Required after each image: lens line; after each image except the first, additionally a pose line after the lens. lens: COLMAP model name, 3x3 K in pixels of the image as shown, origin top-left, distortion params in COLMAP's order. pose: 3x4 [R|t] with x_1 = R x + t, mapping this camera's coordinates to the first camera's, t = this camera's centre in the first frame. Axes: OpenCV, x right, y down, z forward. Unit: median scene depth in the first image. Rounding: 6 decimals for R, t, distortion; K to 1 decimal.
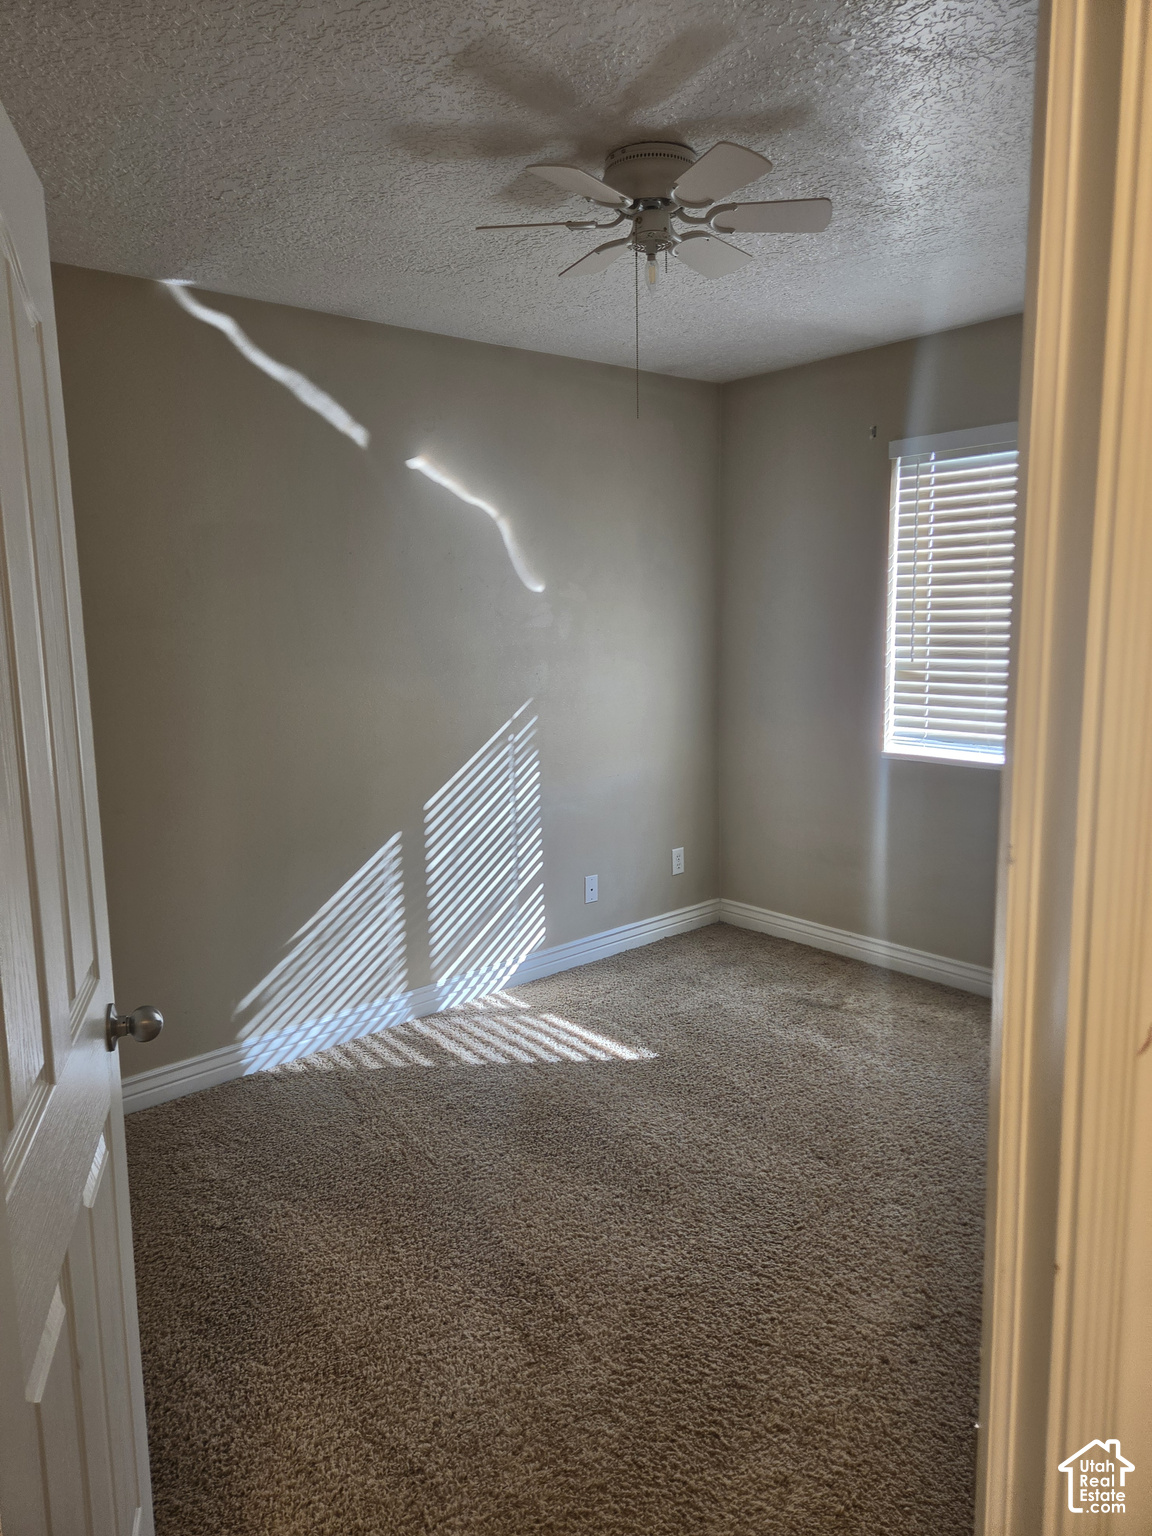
lens RADIAL K [[1032.7, 0, 574.8], [0, 1032.7, 776.7], [0, 0, 1]] dist [0.020142, -0.000452]
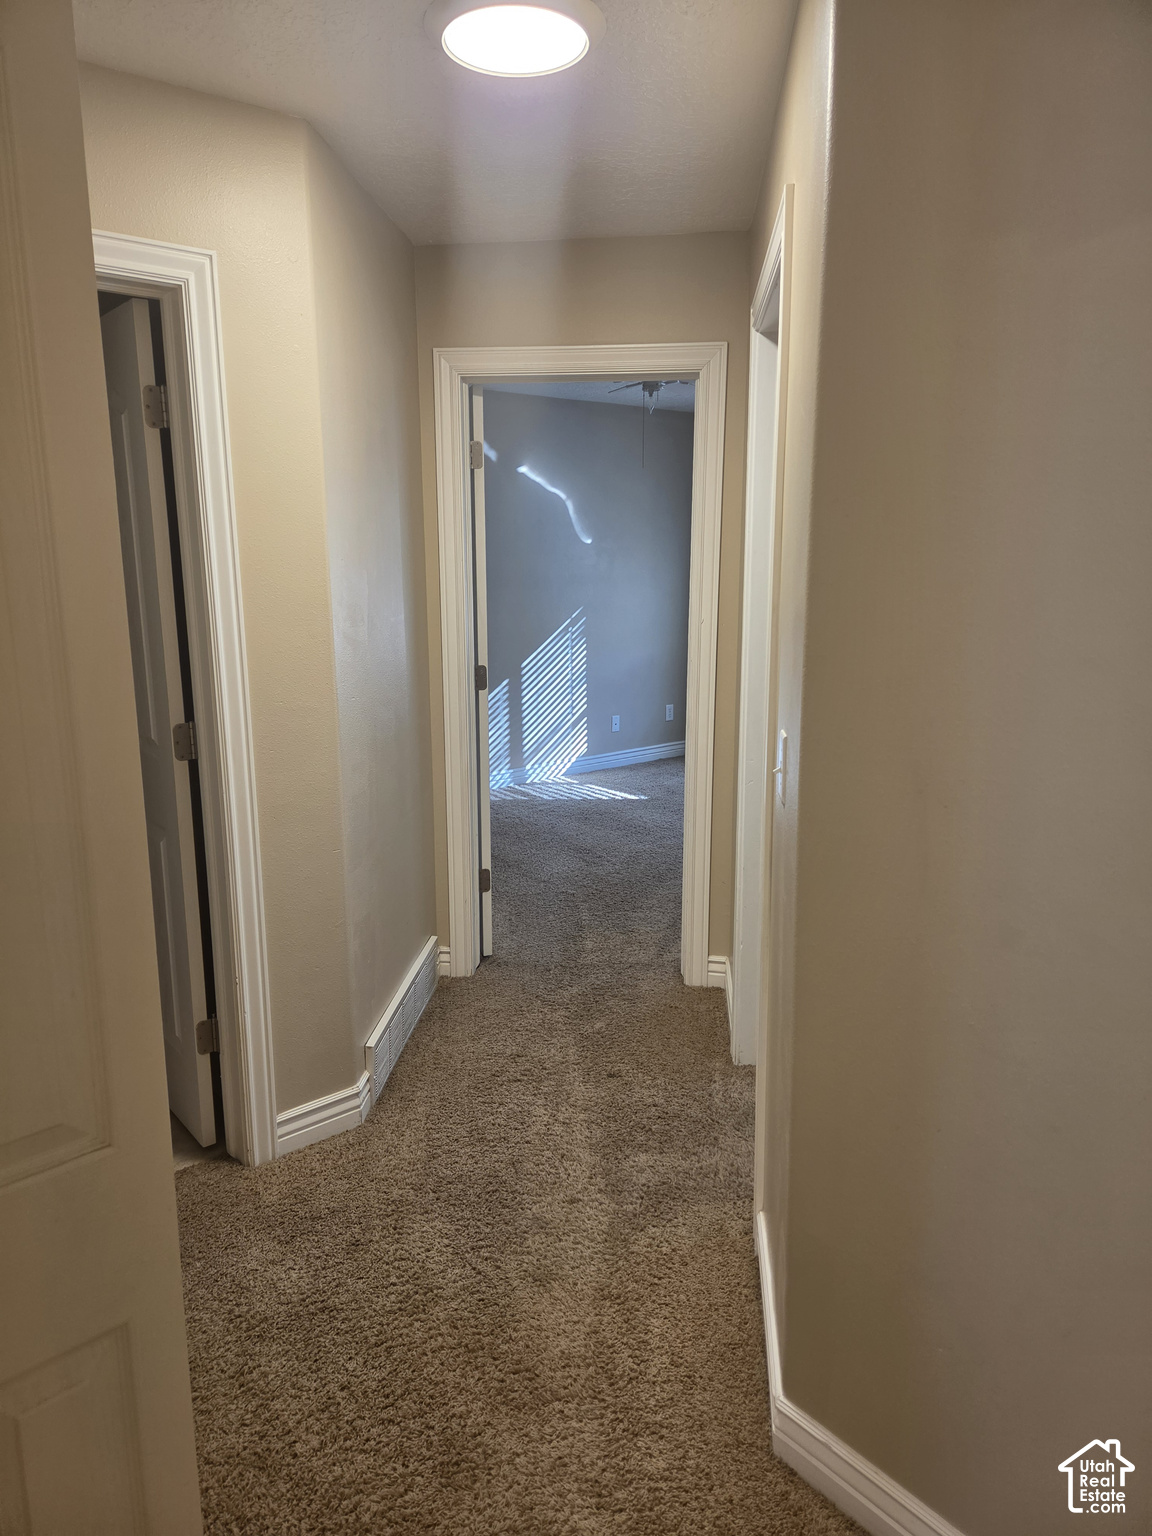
lens RADIAL K [[1032.7, 0, 576.0], [0, 1032.7, 752.1], [0, 0, 1]] dist [0.020142, -0.000452]
pose [[0.999505, 0.024059, -0.020267, -0.013228], [-0.023397, 0.999205, 0.032294, 0.112596], [0.021028, -0.031804, 0.999273, -0.730466]]
